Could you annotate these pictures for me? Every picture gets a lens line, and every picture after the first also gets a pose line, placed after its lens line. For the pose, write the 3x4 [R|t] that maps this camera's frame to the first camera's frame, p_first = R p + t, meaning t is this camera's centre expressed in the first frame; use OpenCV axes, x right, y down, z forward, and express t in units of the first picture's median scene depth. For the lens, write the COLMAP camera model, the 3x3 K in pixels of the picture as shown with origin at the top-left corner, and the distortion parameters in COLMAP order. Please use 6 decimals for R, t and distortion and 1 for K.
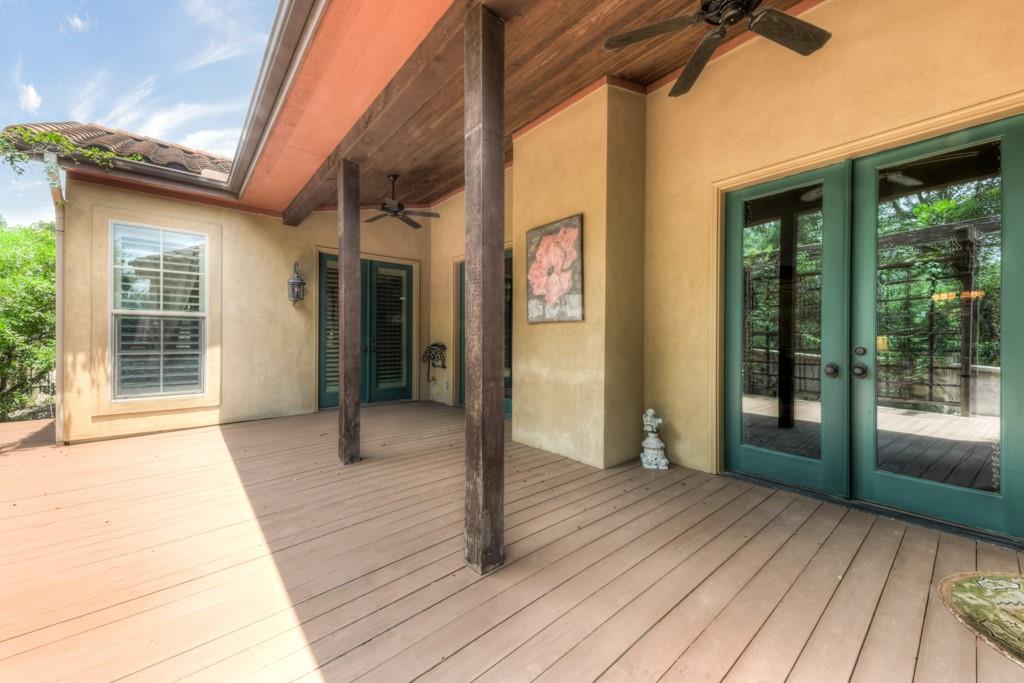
lens RADIAL K [[390.2, 0, 512.0], [0, 390.2, 341.5], [0, 0, 1]] dist [0.019177, -0.004740]
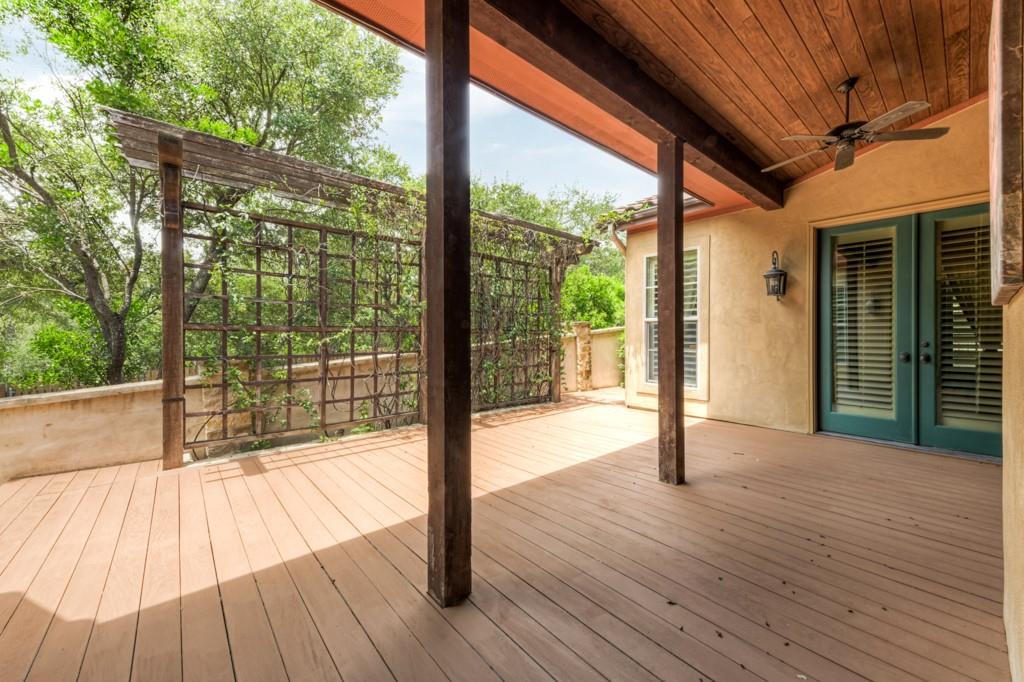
lens RADIAL K [[390.2, 0, 512.0], [0, 390.2, 341.0], [0, 0, 1]] dist [0.019177, -0.004740]
pose [[0.009904, 0.009235, -0.999908, 0.319209], [-0.010399, 0.999904, 0.009132, -0.007381], [0.999897, 0.010307, 0.009999, 0.433219]]
